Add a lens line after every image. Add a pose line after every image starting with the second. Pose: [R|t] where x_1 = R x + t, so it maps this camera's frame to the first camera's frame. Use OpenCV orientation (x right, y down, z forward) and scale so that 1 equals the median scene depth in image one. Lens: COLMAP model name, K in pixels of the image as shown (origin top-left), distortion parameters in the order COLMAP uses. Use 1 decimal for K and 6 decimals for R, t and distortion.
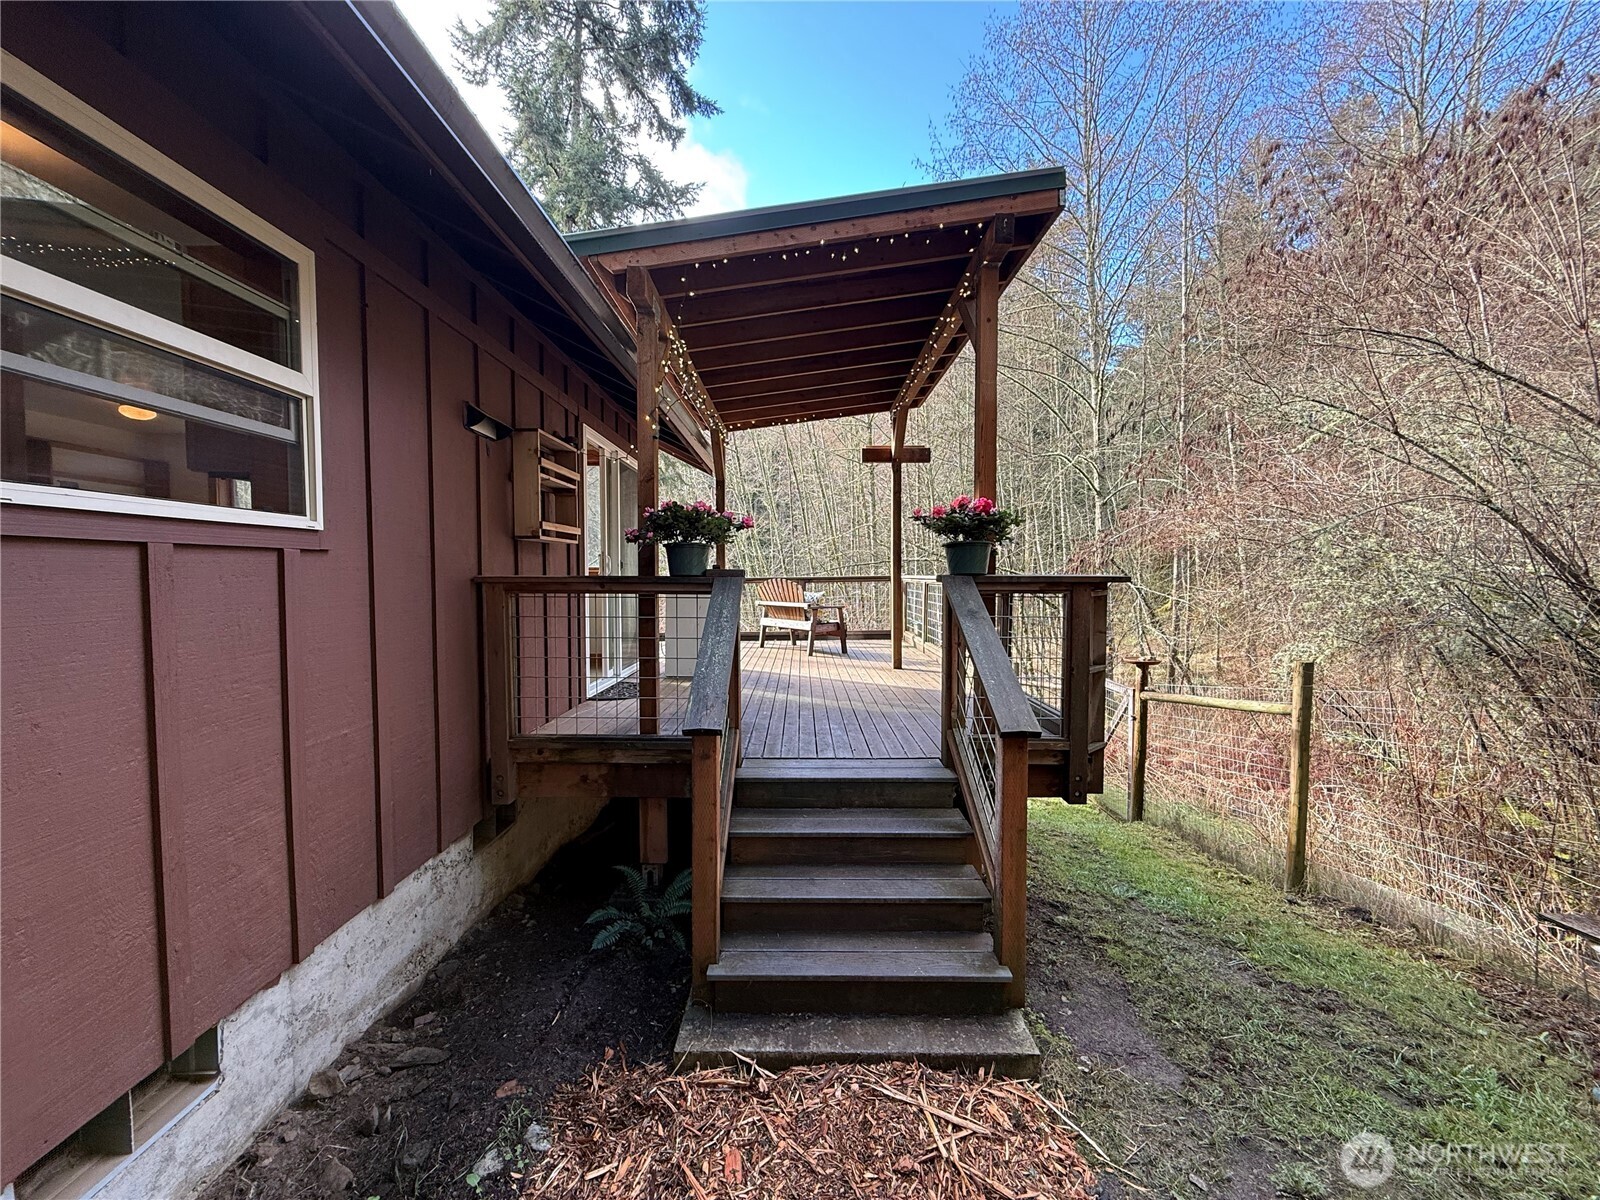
lens RADIAL K [[636.0, 0, 791.8], [0, 636.0, 600.3], [0, 0, 1]] dist [-0.000393, 0.000700]
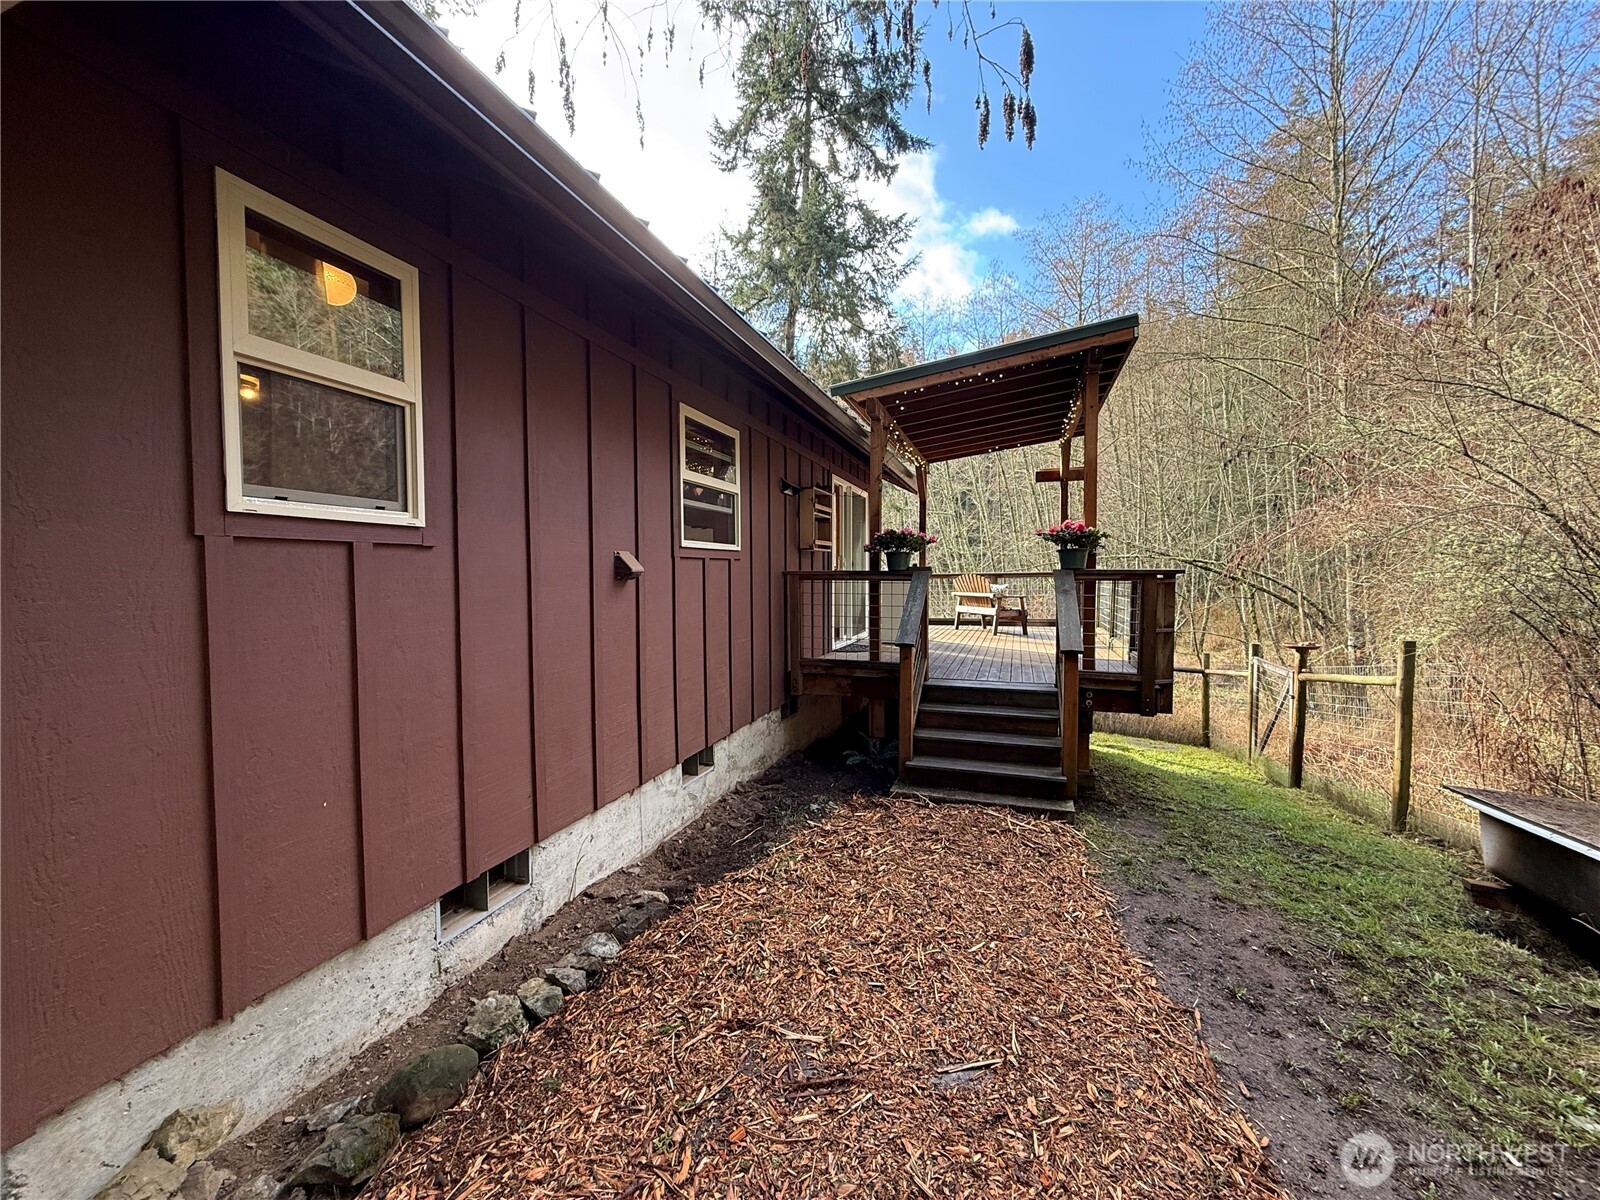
lens RADIAL K [[636.0, 0, 791.8], [0, 636.0, 600.3], [0, 0, 1]] dist [-0.000393, 0.000700]
pose [[0.947418, 0.011178, -0.319804, 0.100380], [-0.010057, 0.999936, 0.005158, 0.031282], [0.319842, -0.001670, 0.947470, -0.631444]]
